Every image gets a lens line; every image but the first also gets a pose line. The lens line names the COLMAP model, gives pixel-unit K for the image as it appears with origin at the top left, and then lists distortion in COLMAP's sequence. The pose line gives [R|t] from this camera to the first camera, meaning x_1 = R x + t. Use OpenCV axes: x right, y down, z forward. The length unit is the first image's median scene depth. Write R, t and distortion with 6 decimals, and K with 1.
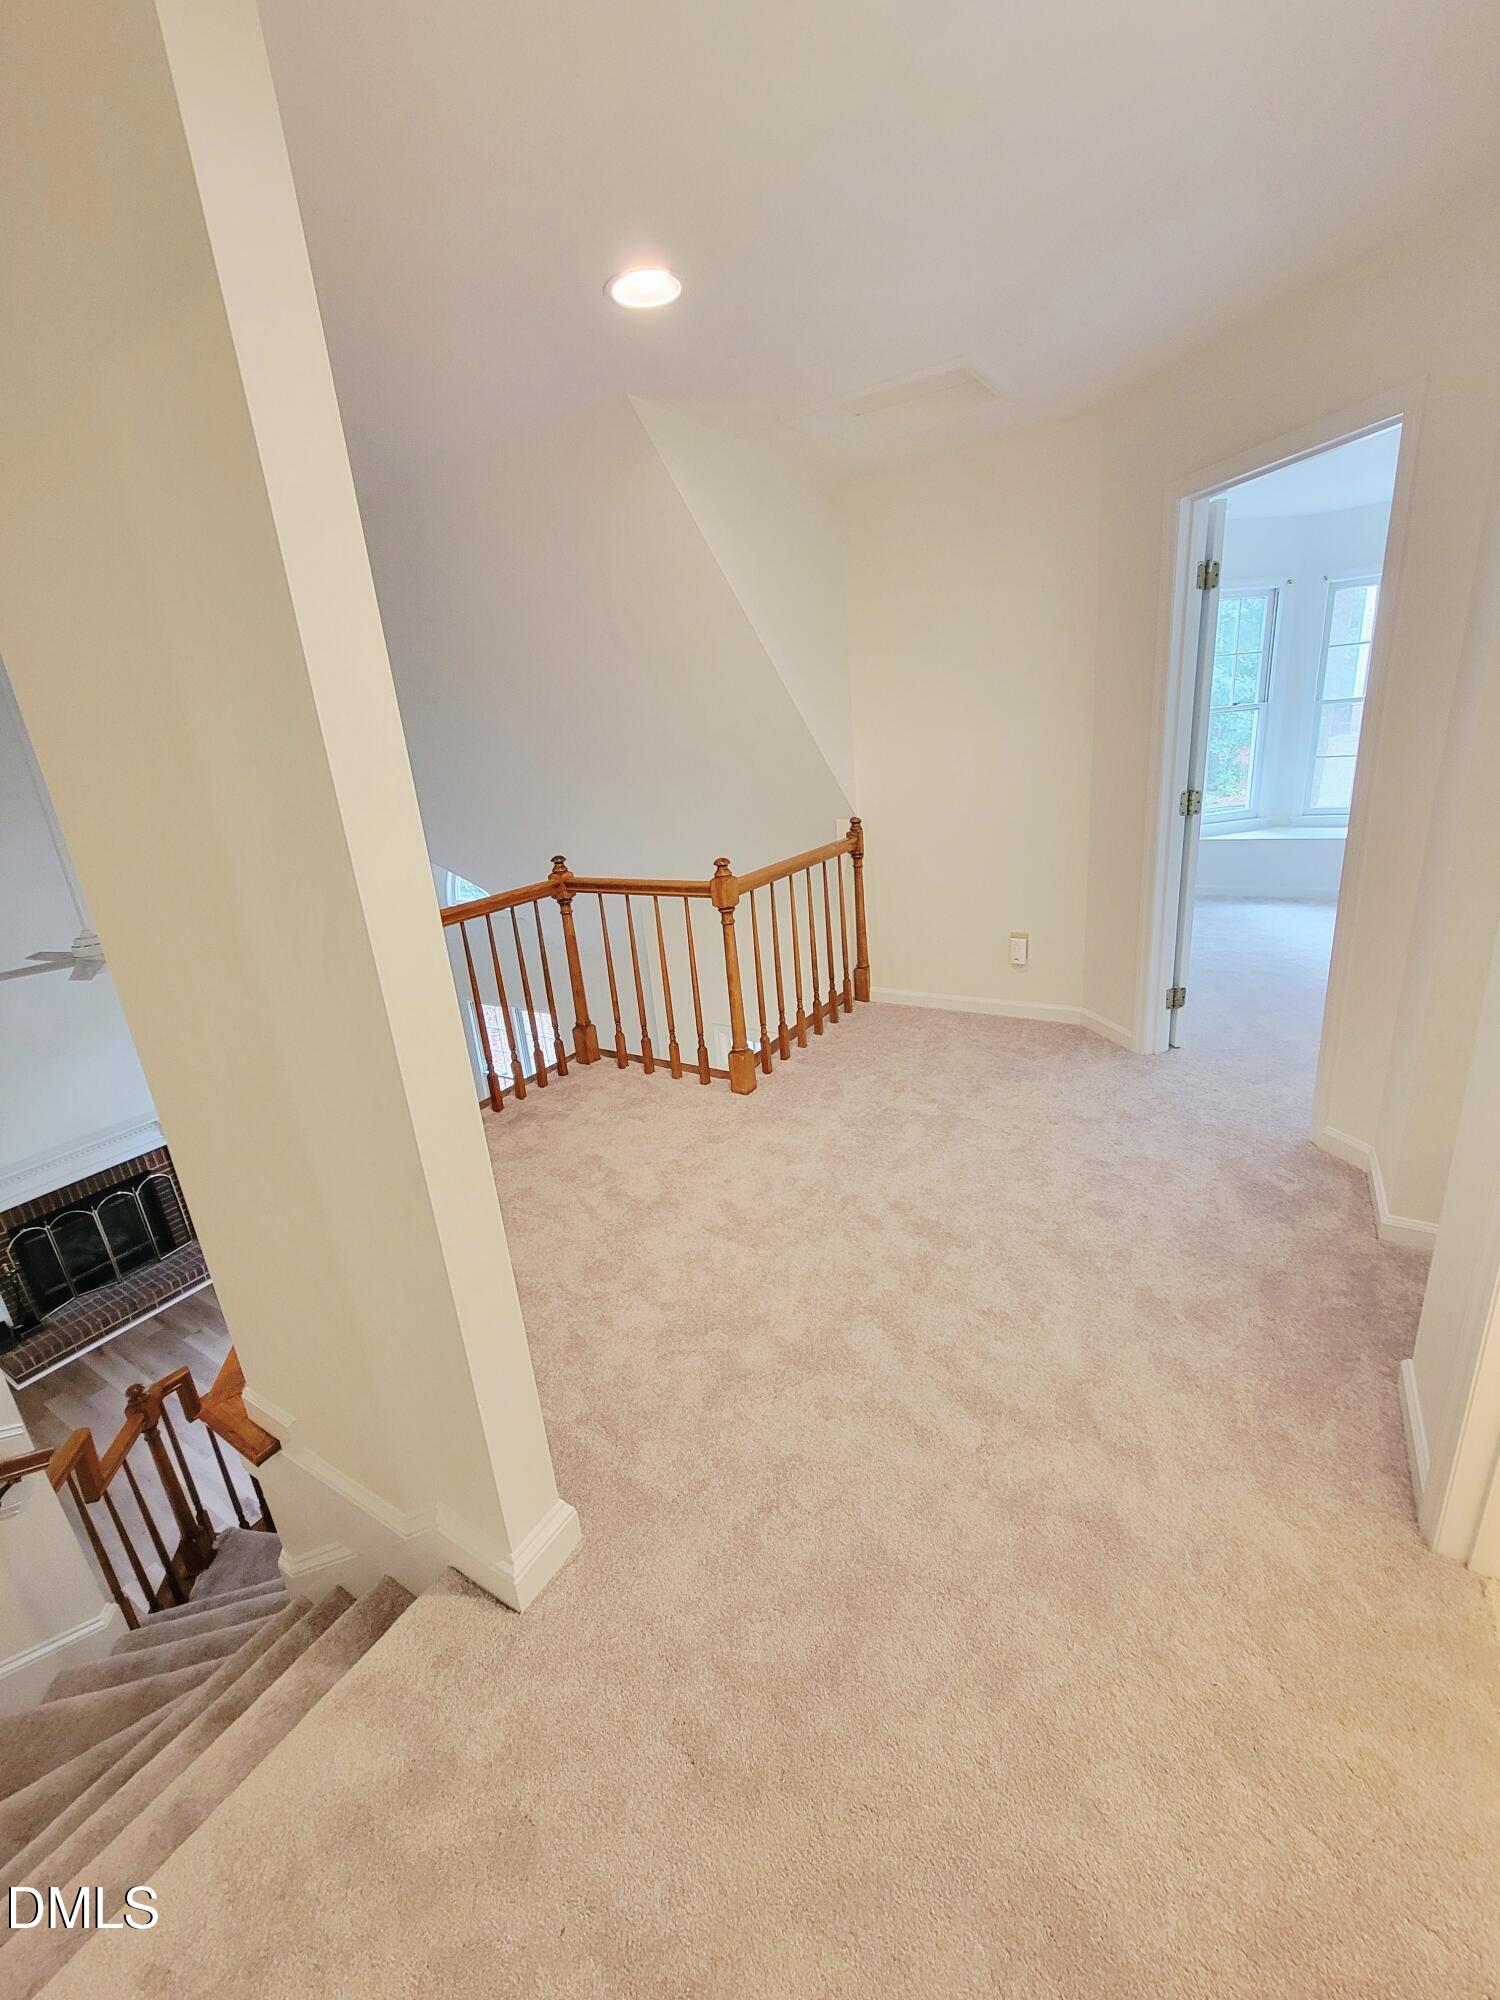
lens RADIAL K [[815.1, 0, 751.9], [0, 815.1, 990.4], [0, 0, 1]] dist [0.002830, -0.004657]
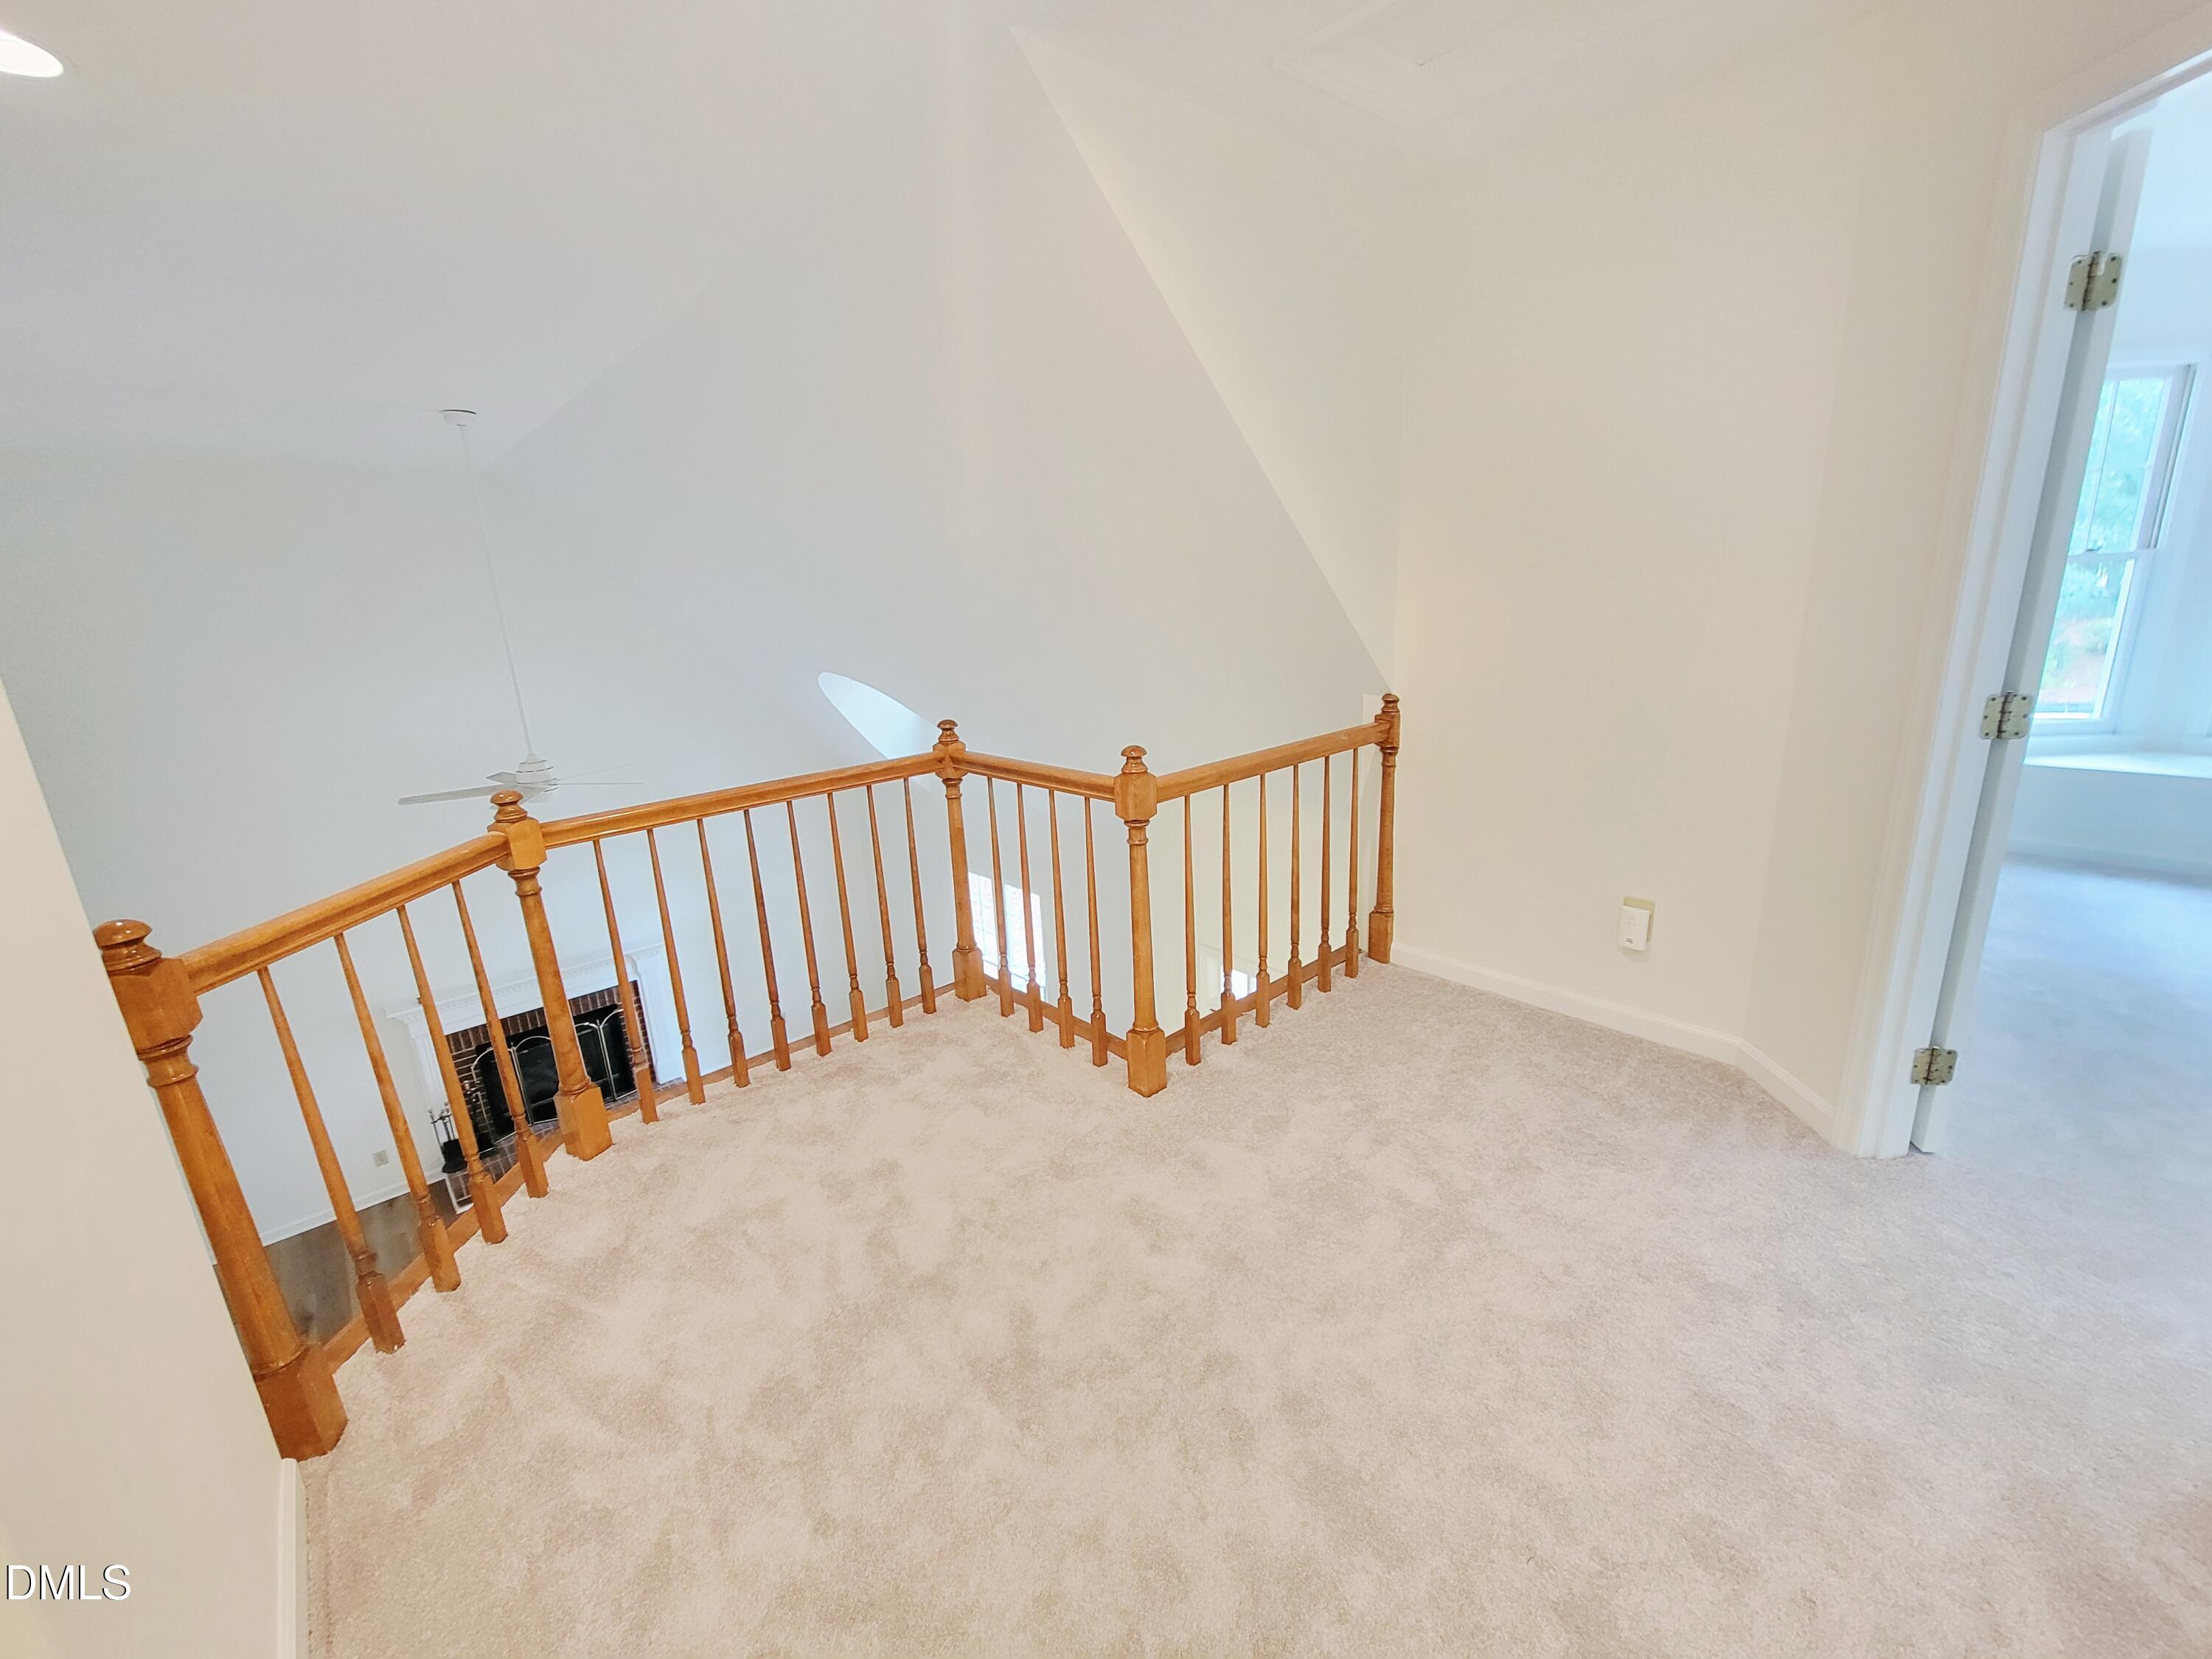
lens RADIAL K [[901.5, 0, 1094.3], [0, 901.5, 830.3], [0, 0, 1]] dist [0.002830, -0.004657]
pose [[0.957693, 0.108579, -0.266523, 0.123428], [-0.115943, 0.993183, -0.012005, -0.074370], [0.263403, 0.042399, 0.963754, 0.261149]]
